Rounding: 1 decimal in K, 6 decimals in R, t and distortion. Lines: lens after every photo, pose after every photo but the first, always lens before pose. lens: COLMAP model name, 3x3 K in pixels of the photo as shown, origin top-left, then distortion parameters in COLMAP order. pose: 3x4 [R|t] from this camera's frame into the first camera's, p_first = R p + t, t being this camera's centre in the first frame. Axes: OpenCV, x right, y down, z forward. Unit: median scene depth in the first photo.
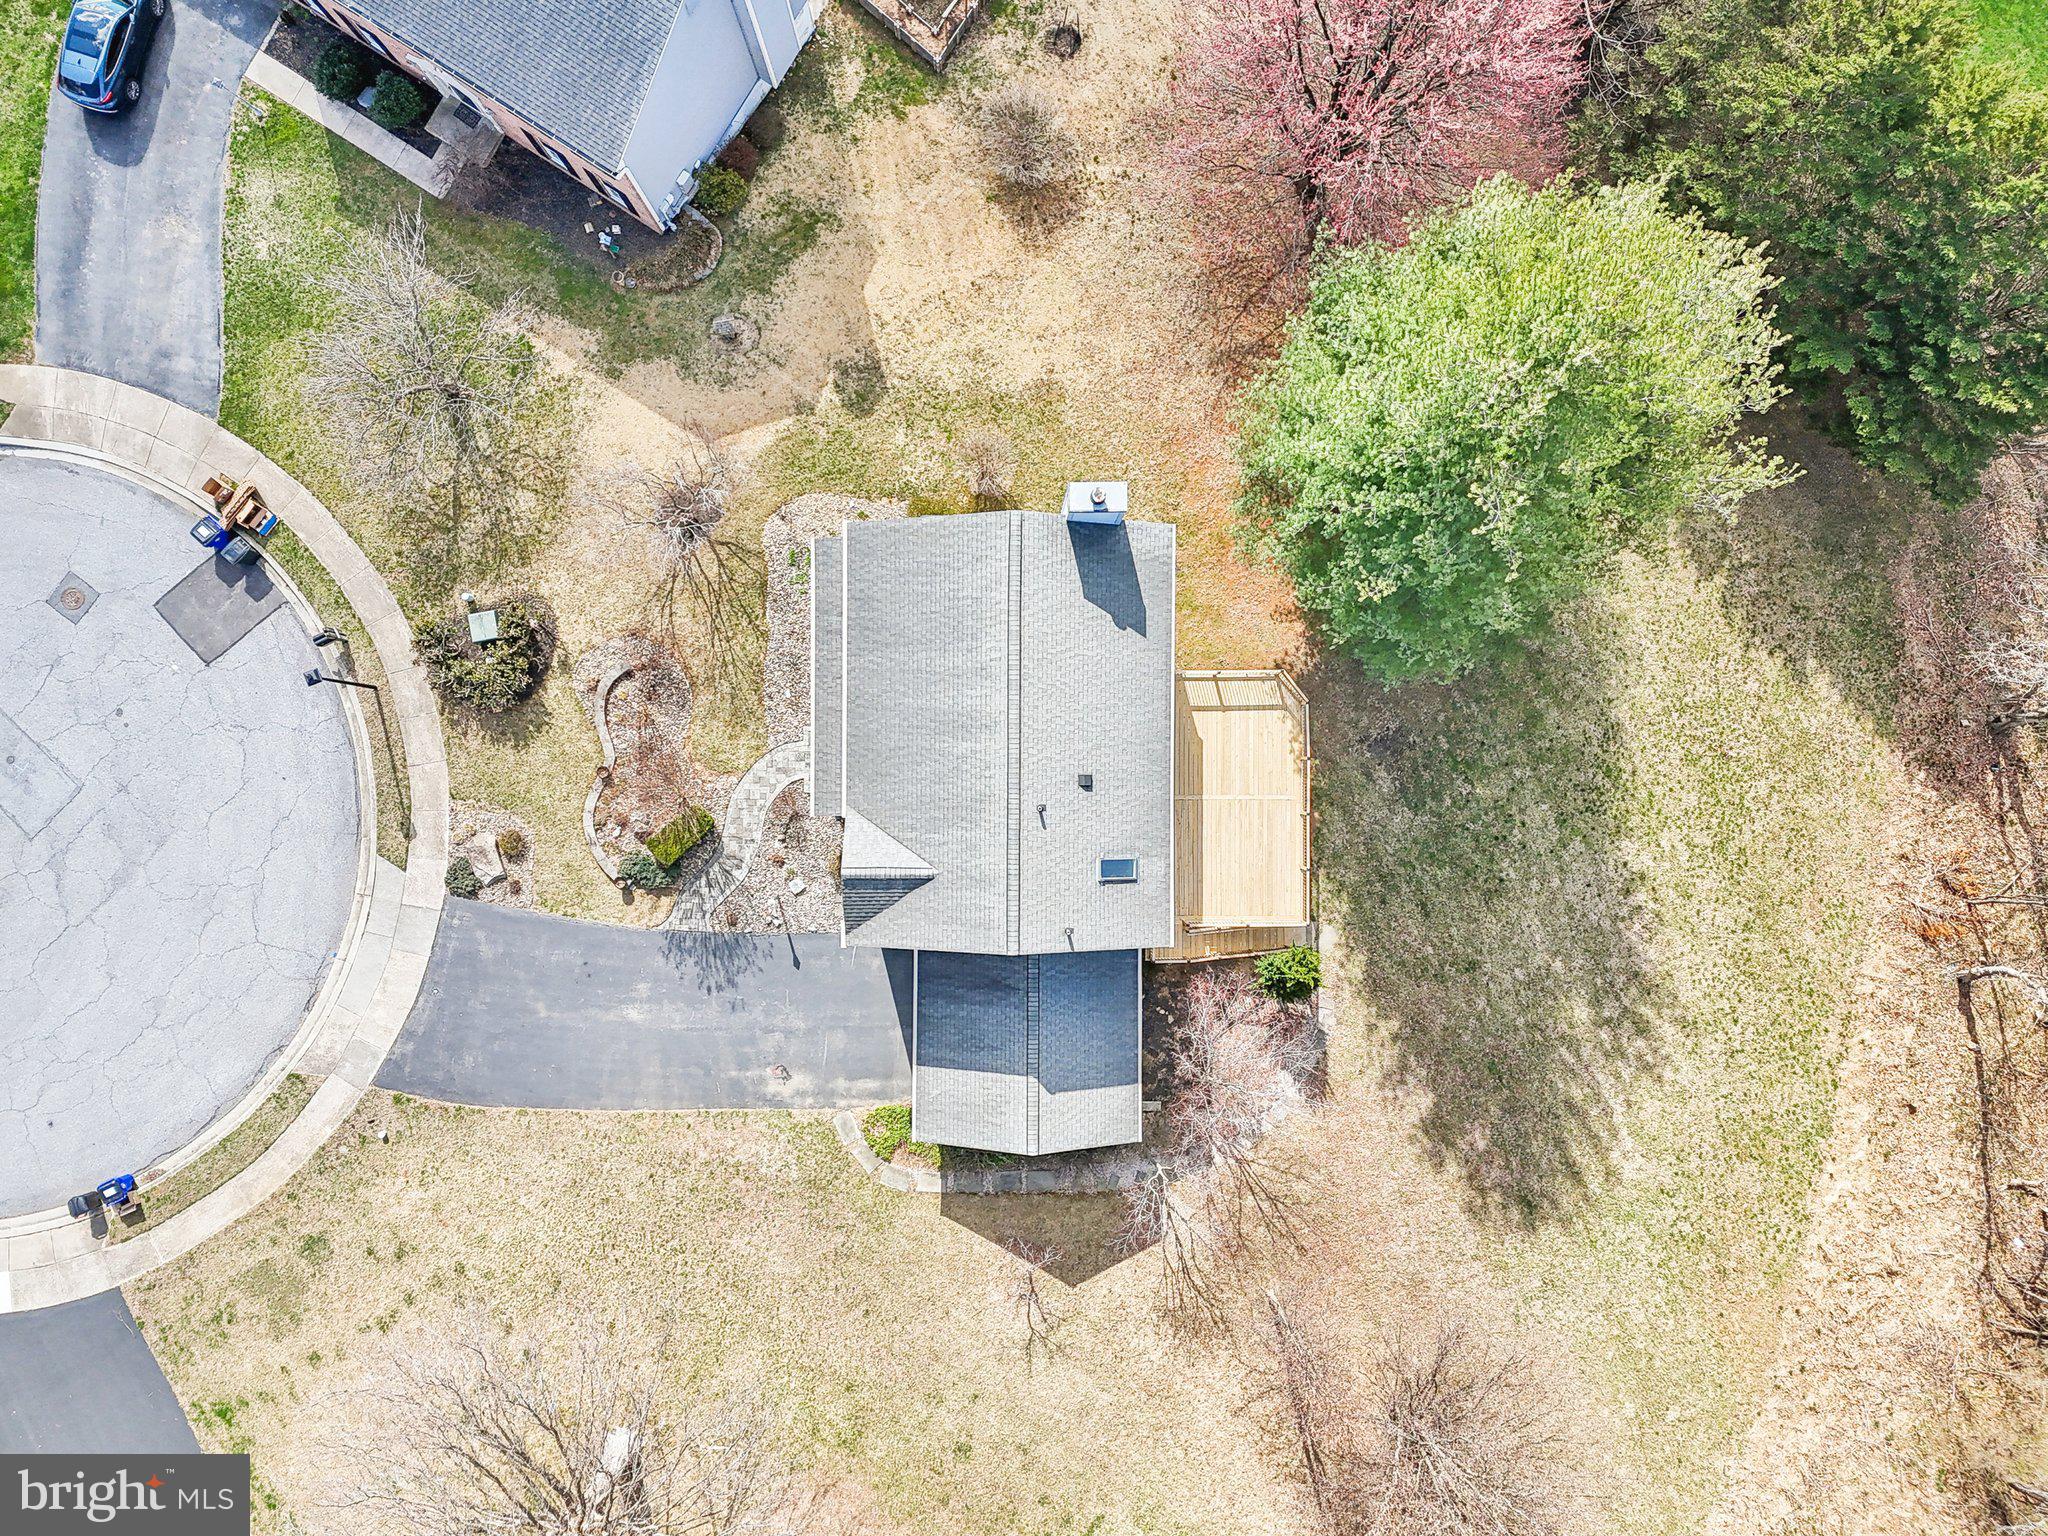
lens RADIAL K [[1495.2, 0, 1024.0], [0, 1495.2, 768.0], [0, 0, 1]] dist [0.073508, -0.070768]
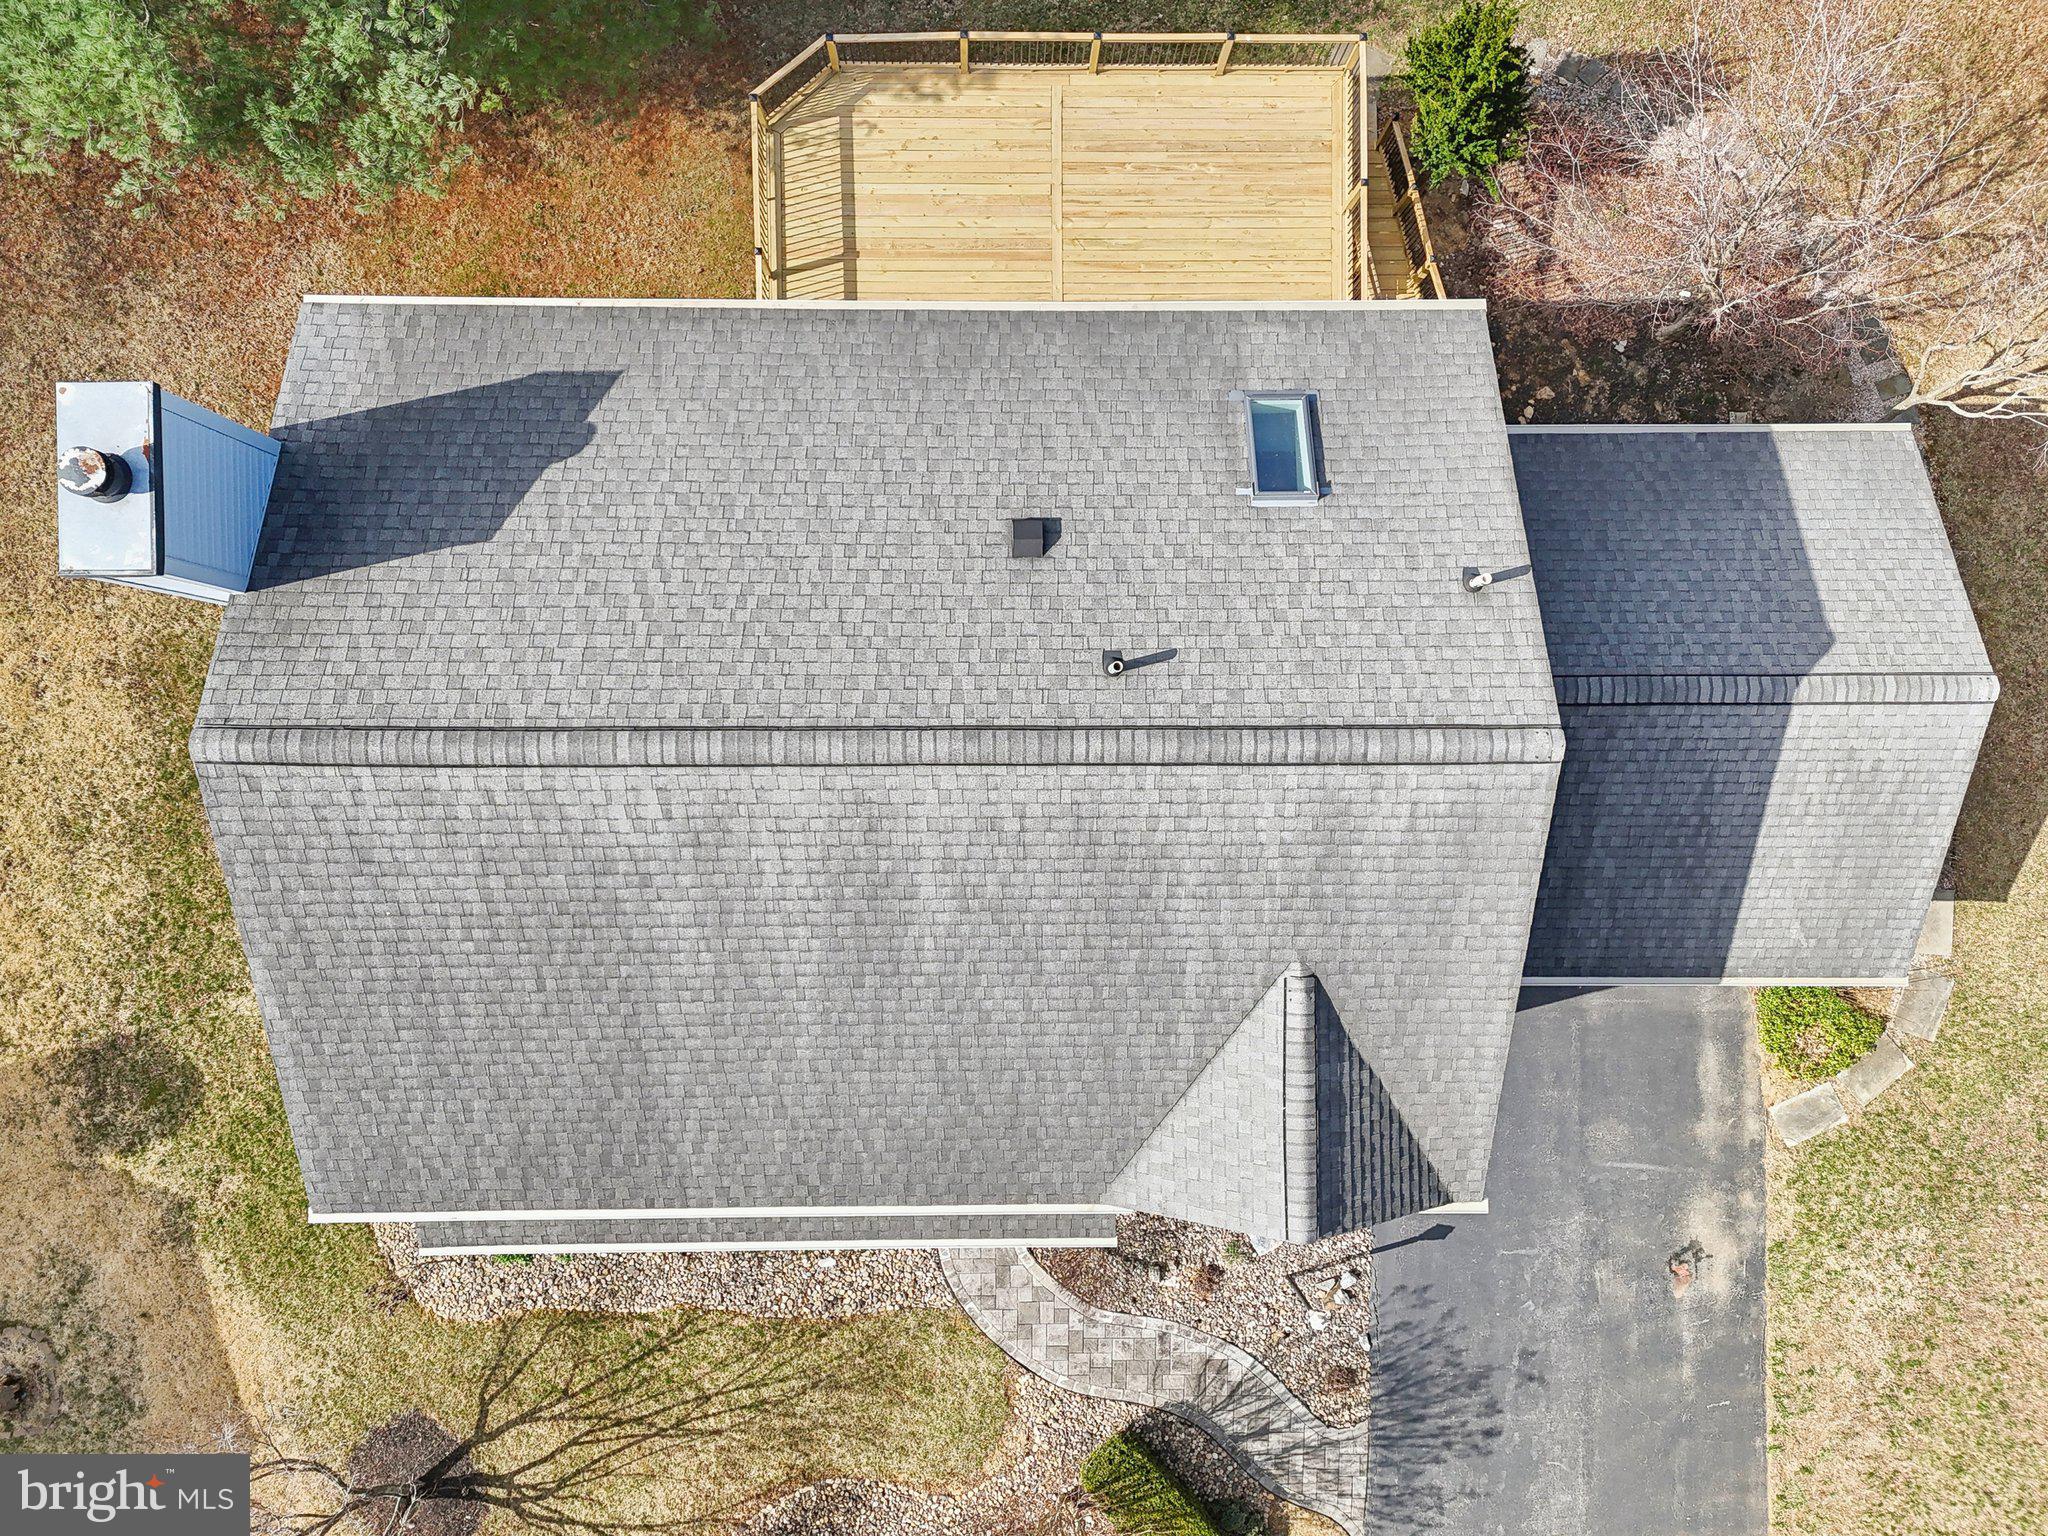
lens RADIAL K [[1510.7, 0, 1024.0], [0, 1510.7, 768.0], [0, 0, 1]] dist [0.079522, -0.093858]
pose [[-0.006588, -0.999624, -0.026599, -0.002263], [0.999745, -0.007159, 0.021430, -0.000412], [-0.021612, -0.026451, 0.999416, 0.558197]]
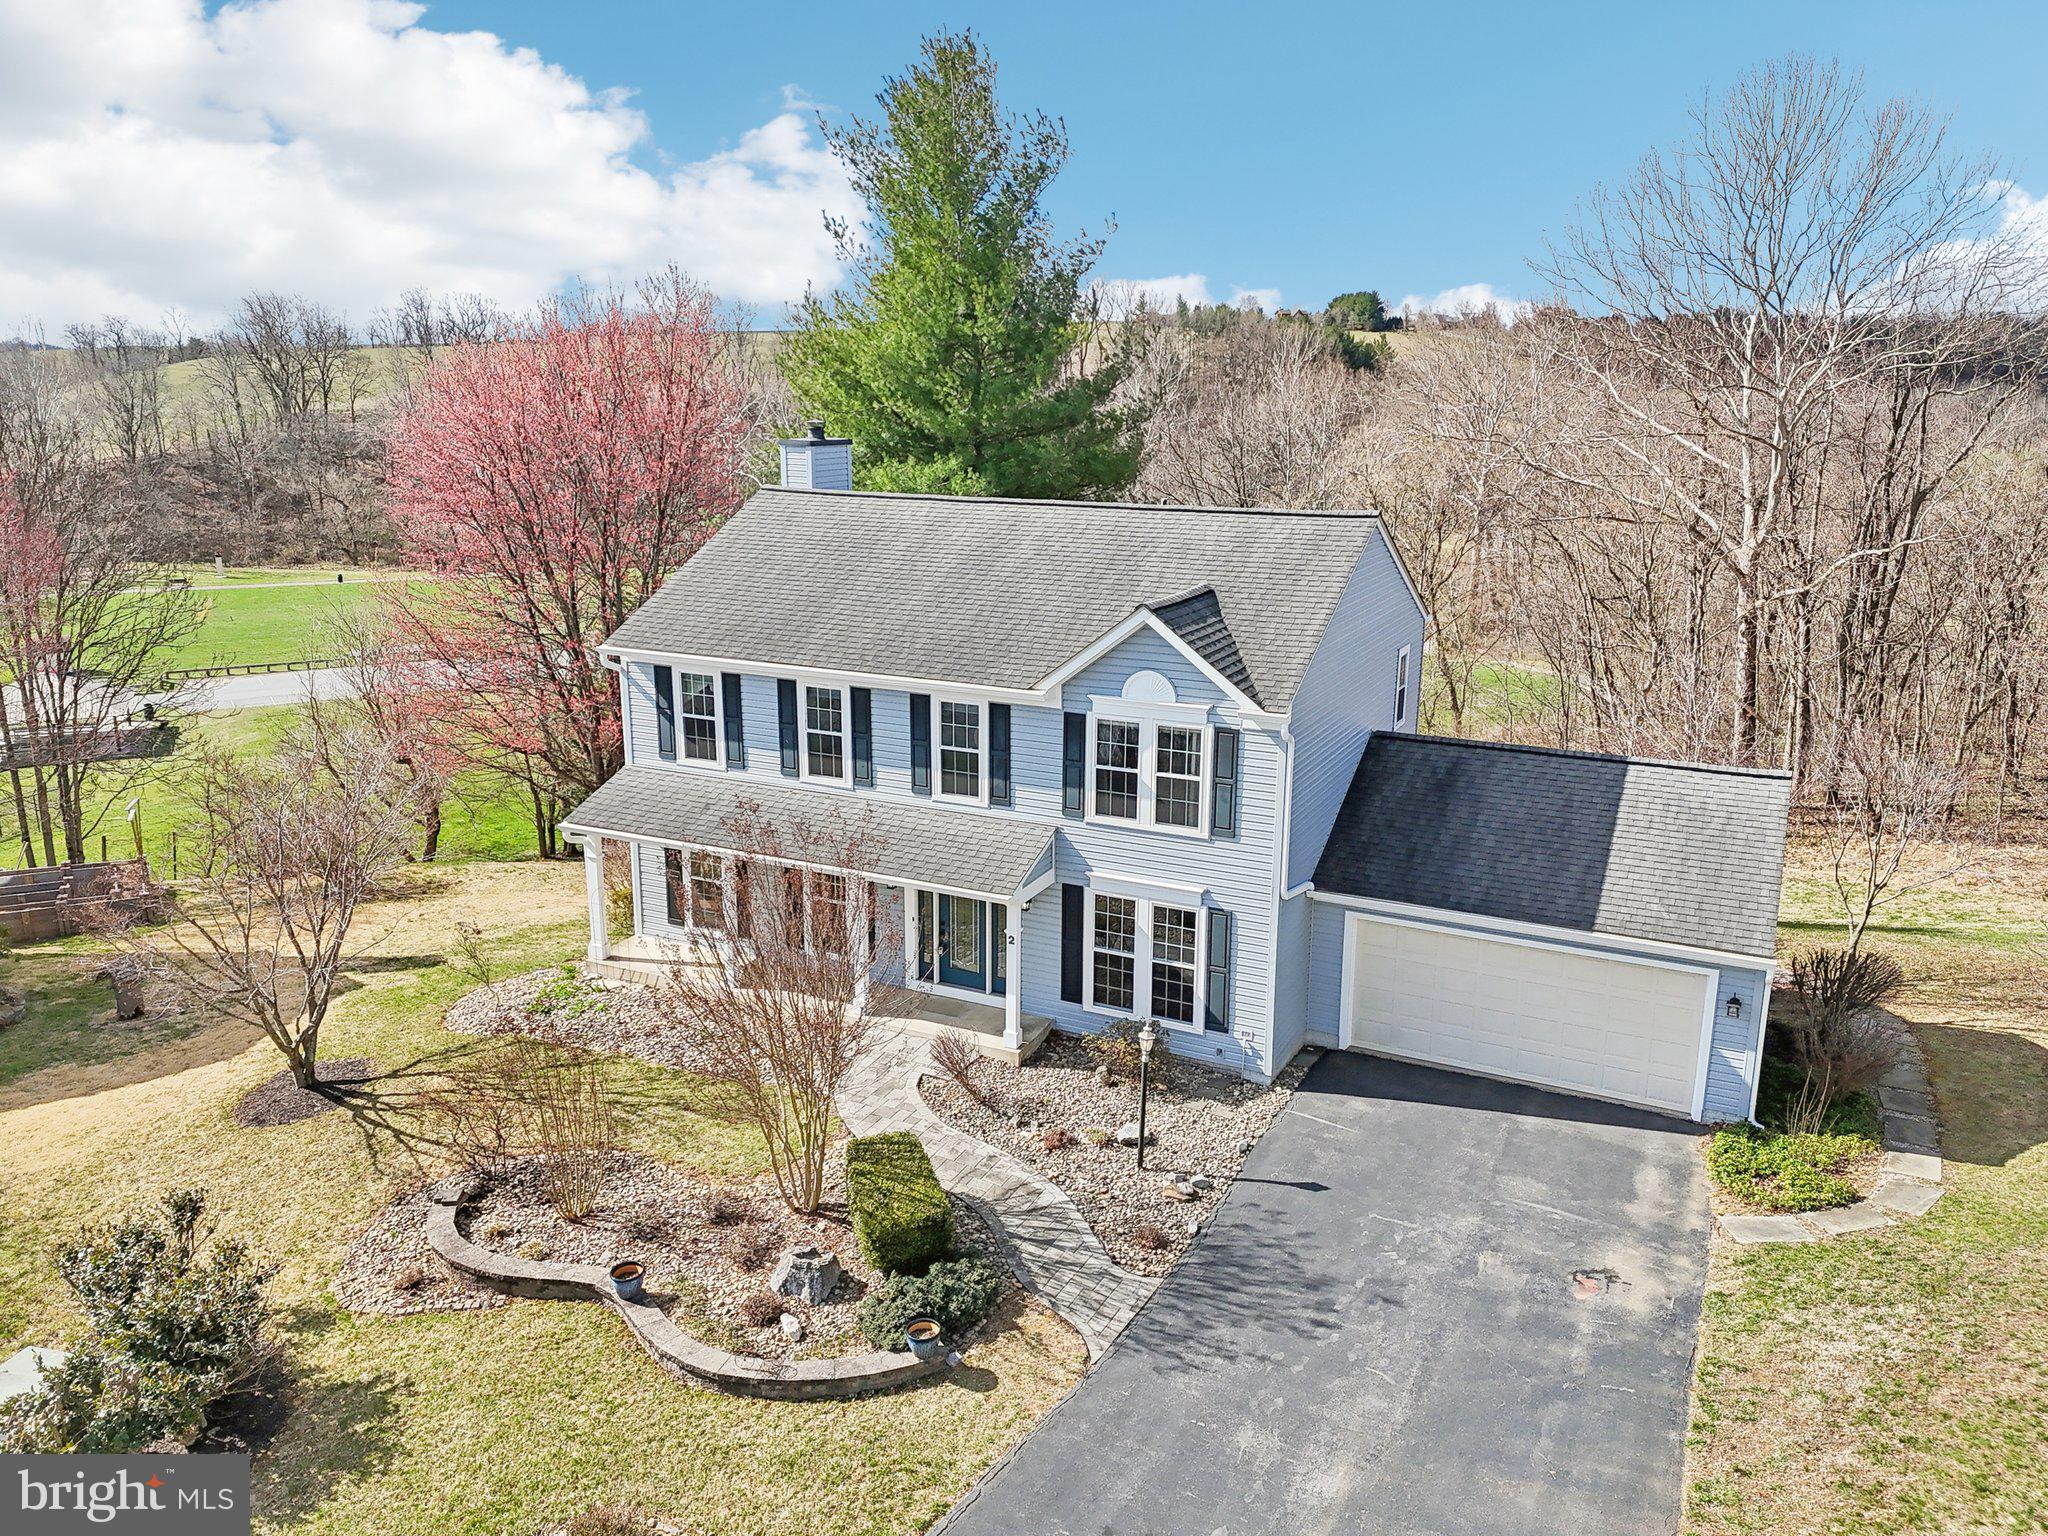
lens RADIAL K [[1510.7, 0, 1024.0], [0, 1510.7, 768.0], [0, 0, 1]] dist [0.079522, -0.093858]
pose [[0.438373, -0.248487, 0.863761, -0.514749], [0.898783, 0.116703, -0.422574, 0.221978], [0.004201, 0.961579, 0.274496, 0.779874]]
